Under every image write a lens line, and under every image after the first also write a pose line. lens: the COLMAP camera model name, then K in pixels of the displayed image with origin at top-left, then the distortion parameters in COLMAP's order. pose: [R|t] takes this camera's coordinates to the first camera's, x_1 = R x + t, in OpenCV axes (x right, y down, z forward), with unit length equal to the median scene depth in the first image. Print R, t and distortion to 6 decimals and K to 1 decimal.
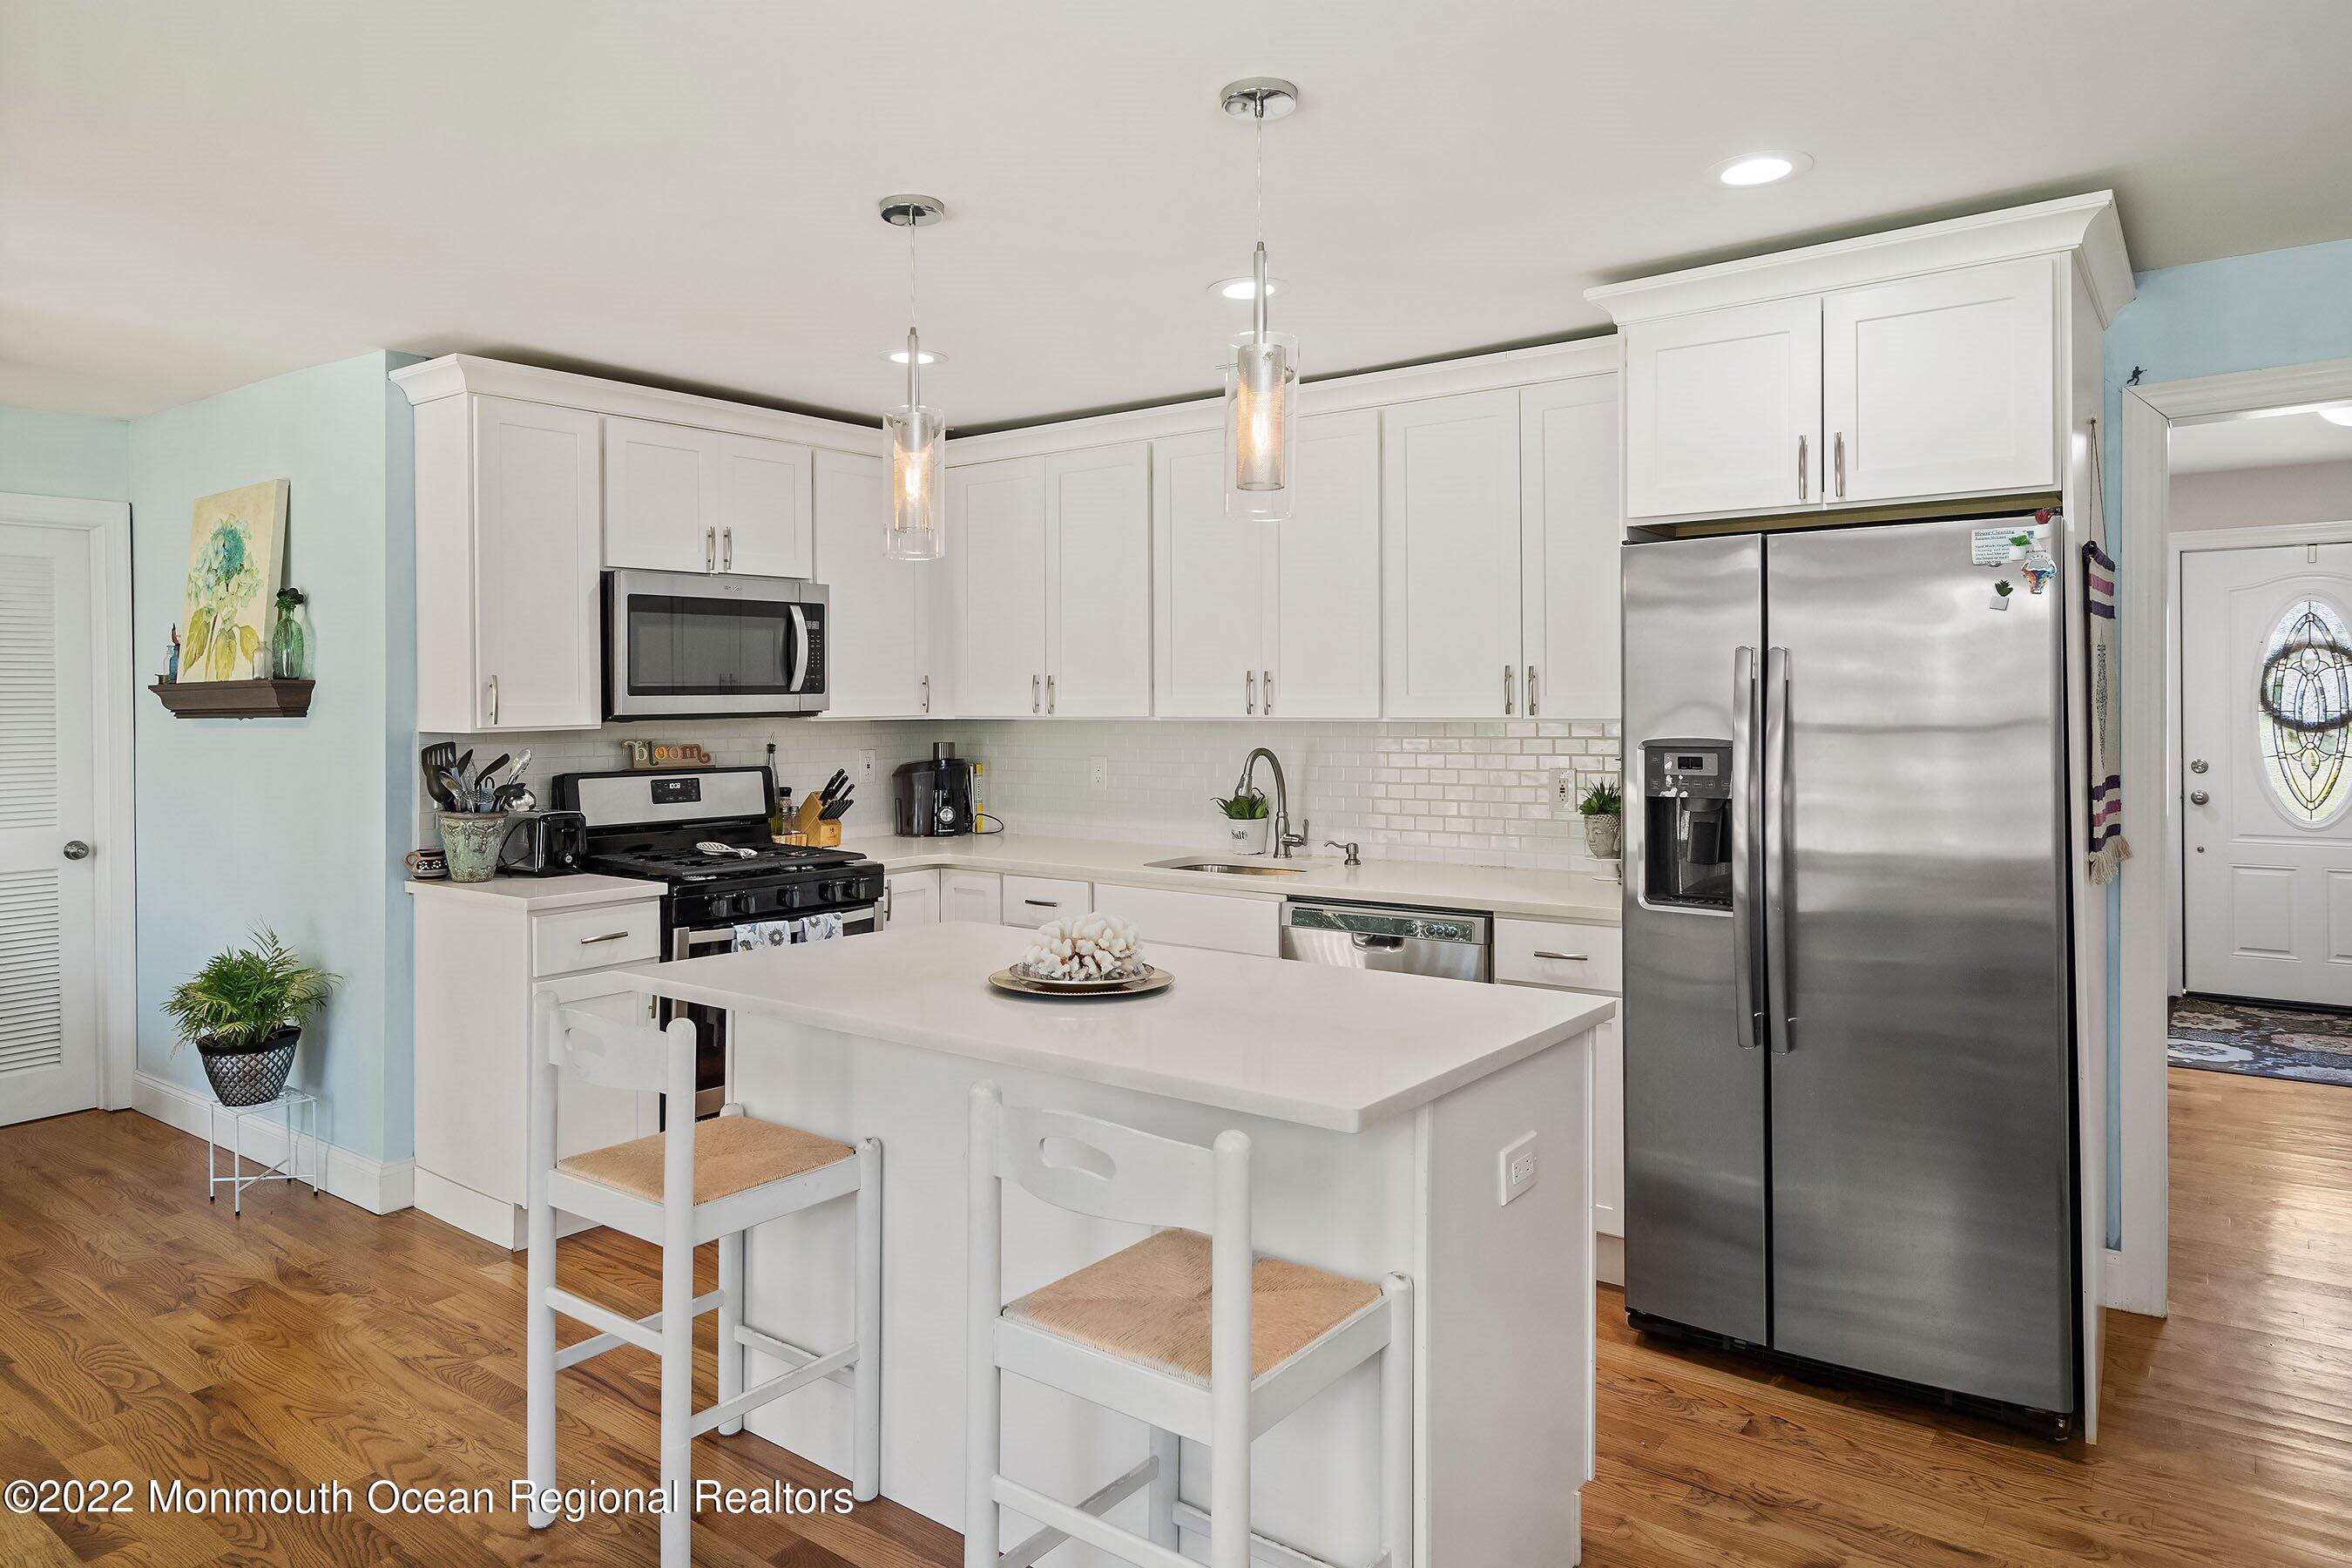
lens RADIAL K [[1483.7, 0, 1176.2], [0, 1483.7, 700.2], [0, 0, 1]] dist [0.001179, 0.000265]
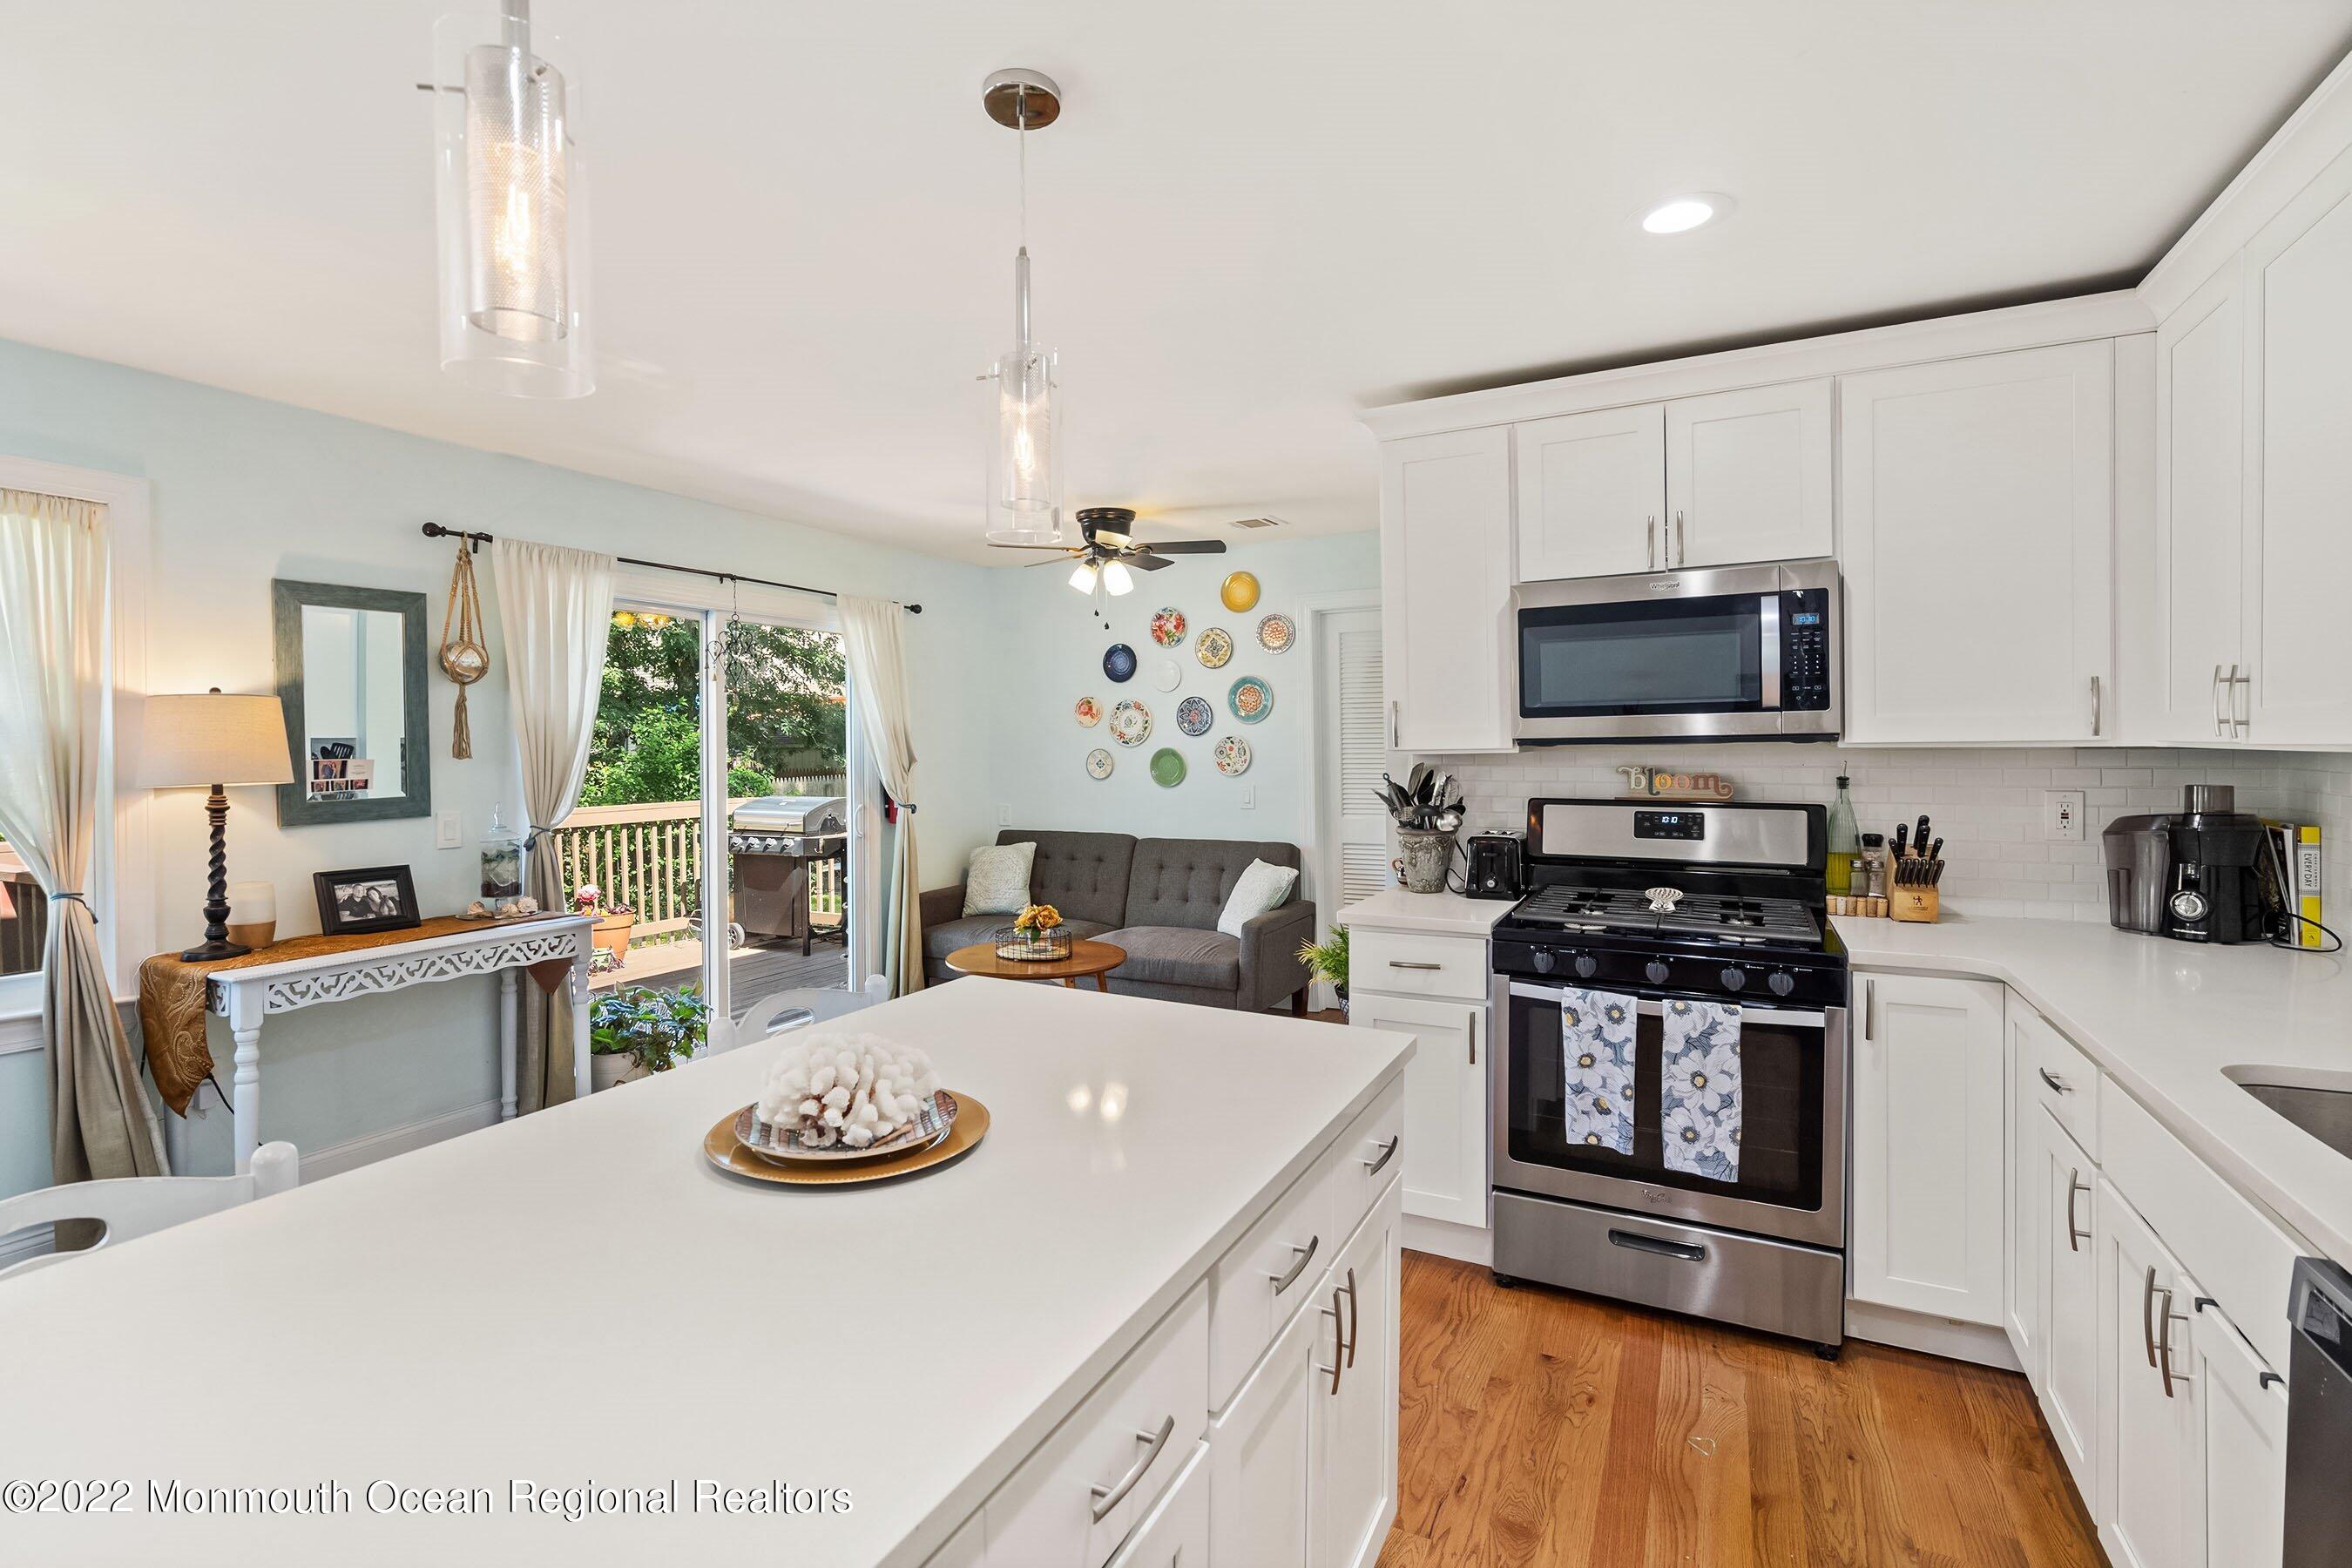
lens RADIAL K [[1094.0, 0, 1118.4], [0, 1094.0, 735.7], [0, 0, 1]] dist [-0.000529, 0.000136]
pose [[0.157084, -0.003180, -0.987580, 0.247976], [0.006447, 0.999977, -0.002194, 0.007700], [0.987564, -0.006022, 0.157101, 0.580949]]
